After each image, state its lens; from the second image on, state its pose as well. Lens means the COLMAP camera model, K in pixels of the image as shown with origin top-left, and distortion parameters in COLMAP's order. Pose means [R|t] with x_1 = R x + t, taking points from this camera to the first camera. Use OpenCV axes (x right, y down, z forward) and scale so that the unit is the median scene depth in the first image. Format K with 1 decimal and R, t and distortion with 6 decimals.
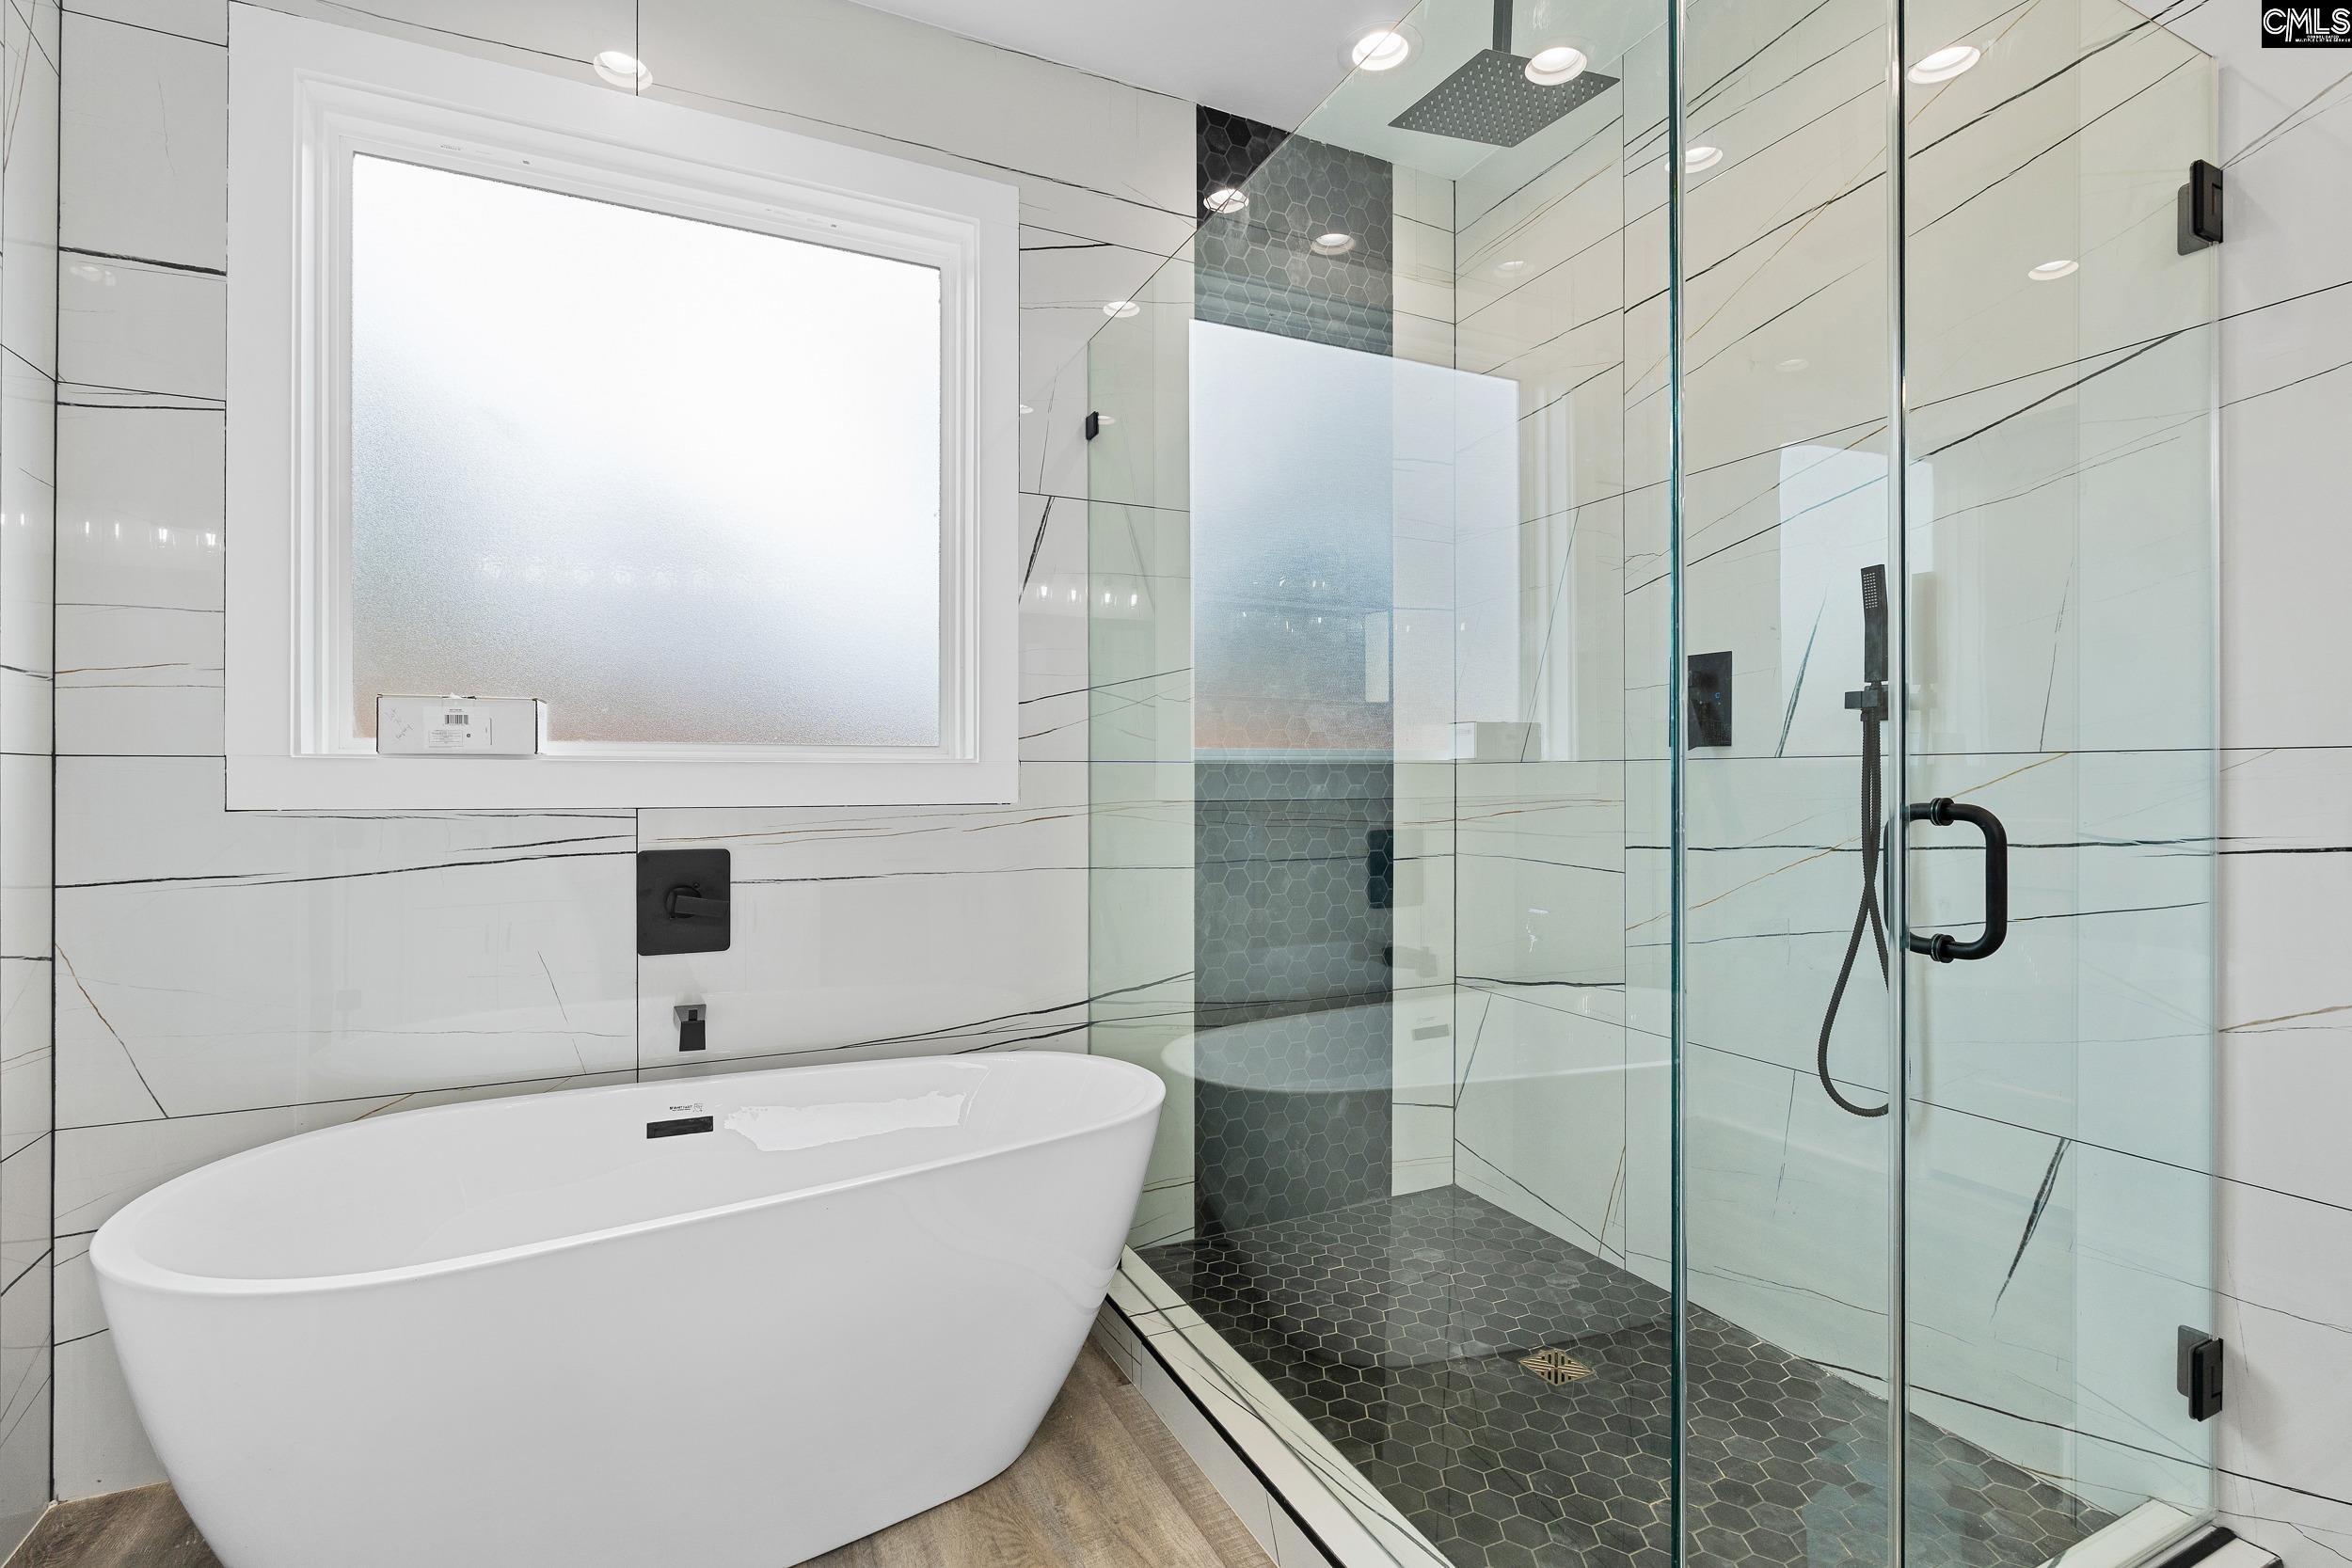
lens RADIAL K [[1093.3, 0, 1176.0], [0, 1093.3, 784.0], [0, 0, 1]] dist [-0.006438, -0.000449]
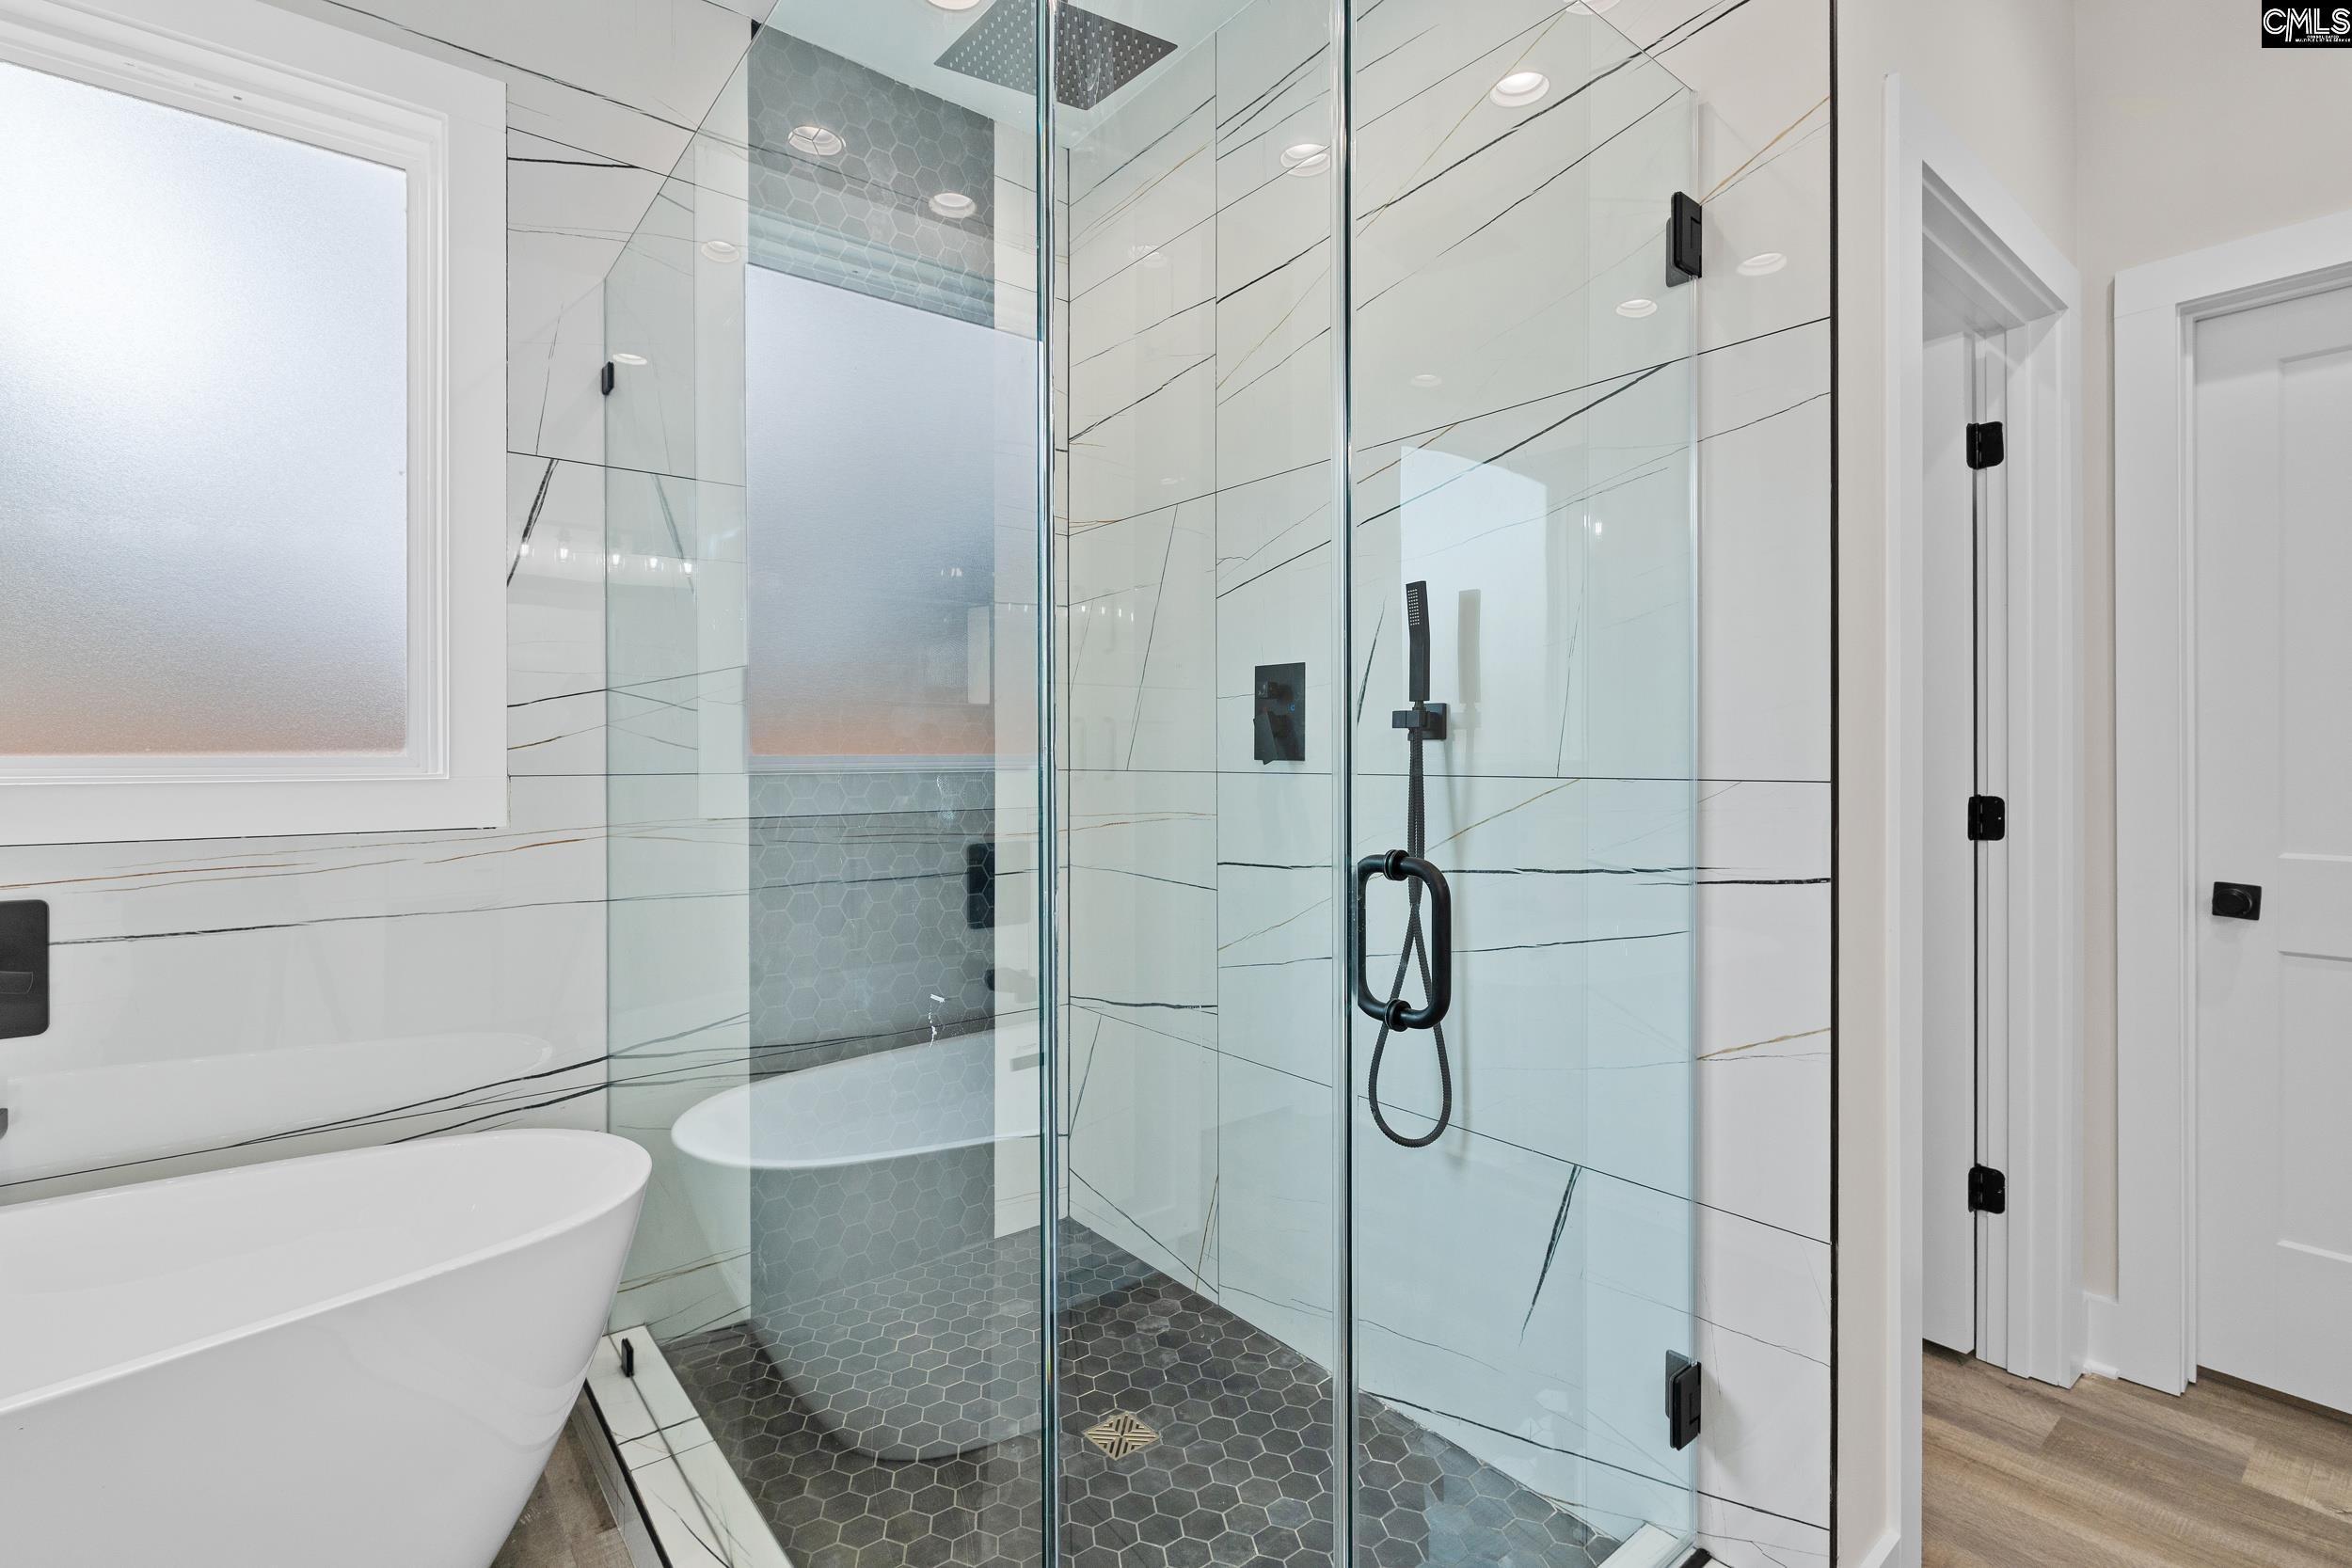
lens RADIAL K [[1089.1, 0, 1180.7], [0, 1089.1, 764.0], [0, 0, 1]] dist [-0.006296, 0.000396]
pose [[0.973123, -0.002238, 0.230276, 0.163276], [0.001512, 0.999993, 0.003329, -0.032028], [-0.230282, -0.002891, 0.973120, 0.079708]]
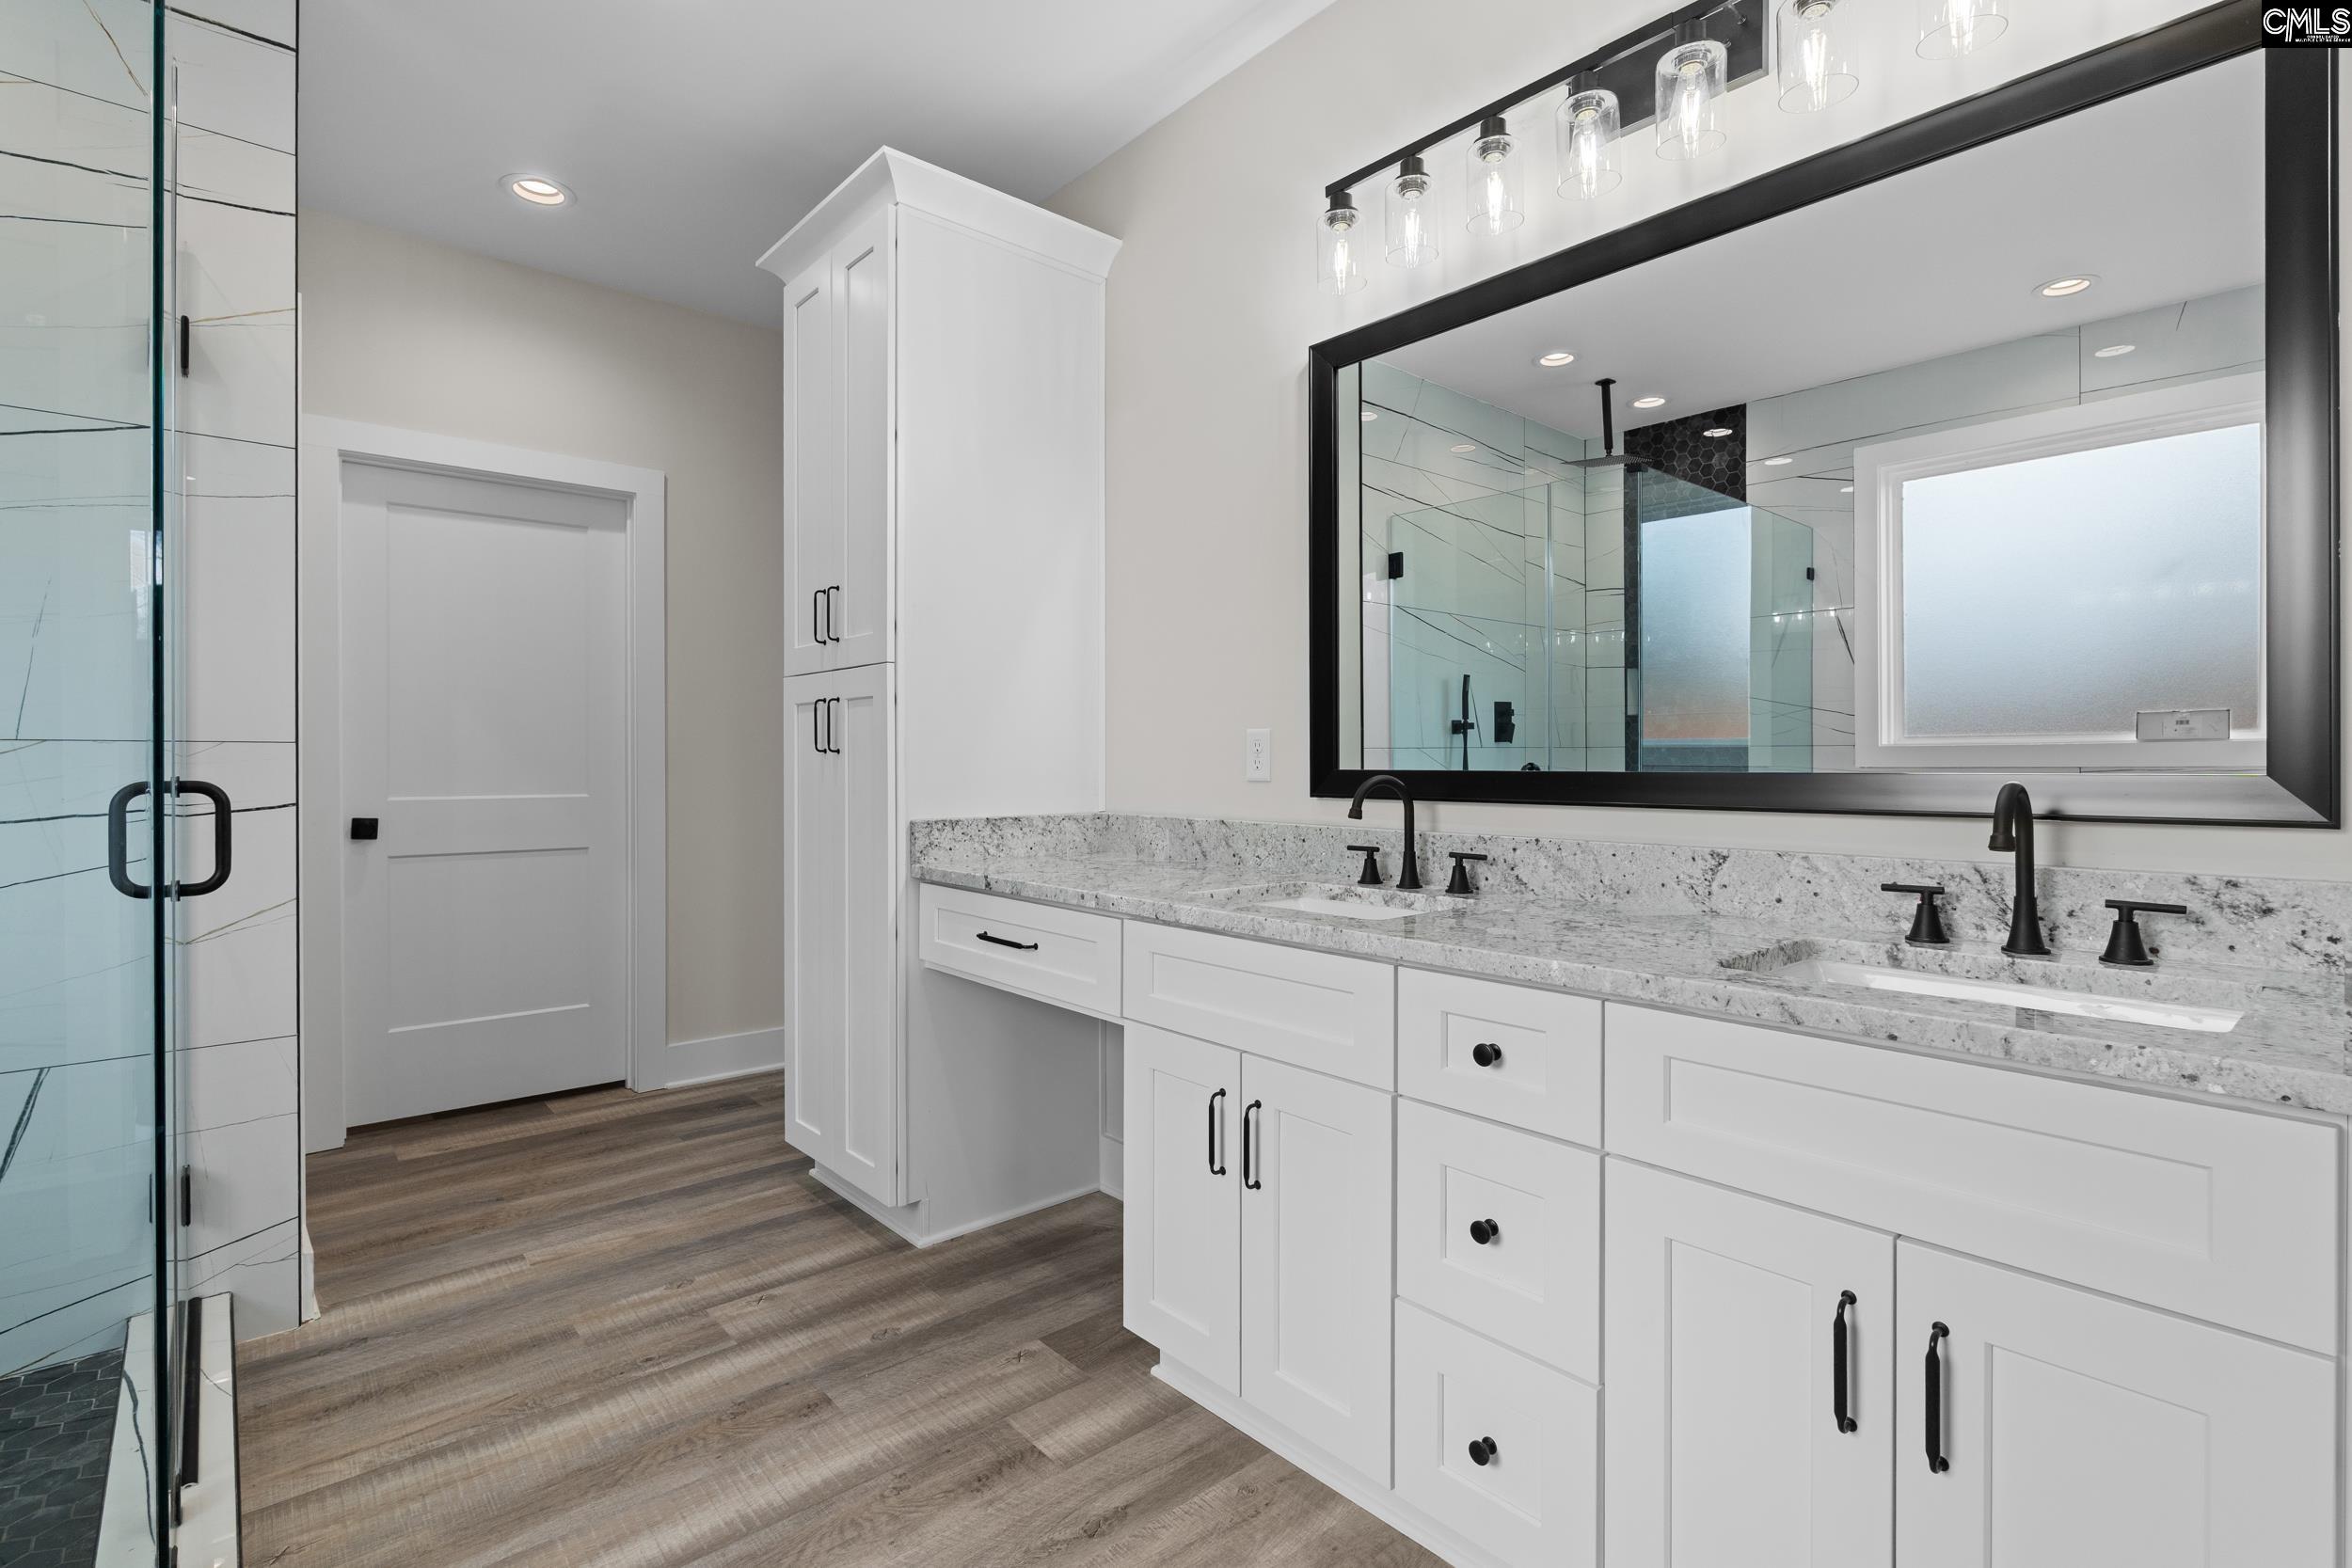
lens RADIAL K [[1089.1, 0, 1180.7], [0, 1089.1, 764.0], [0, 0, 1]] dist [-0.006296, 0.000396]
pose [[-0.268716, -0.000217, 0.963220, -0.442338], [0.001120, 0.999999, 0.000537, -0.001893], [-0.963219, 0.001223, -0.268715, 0.089496]]
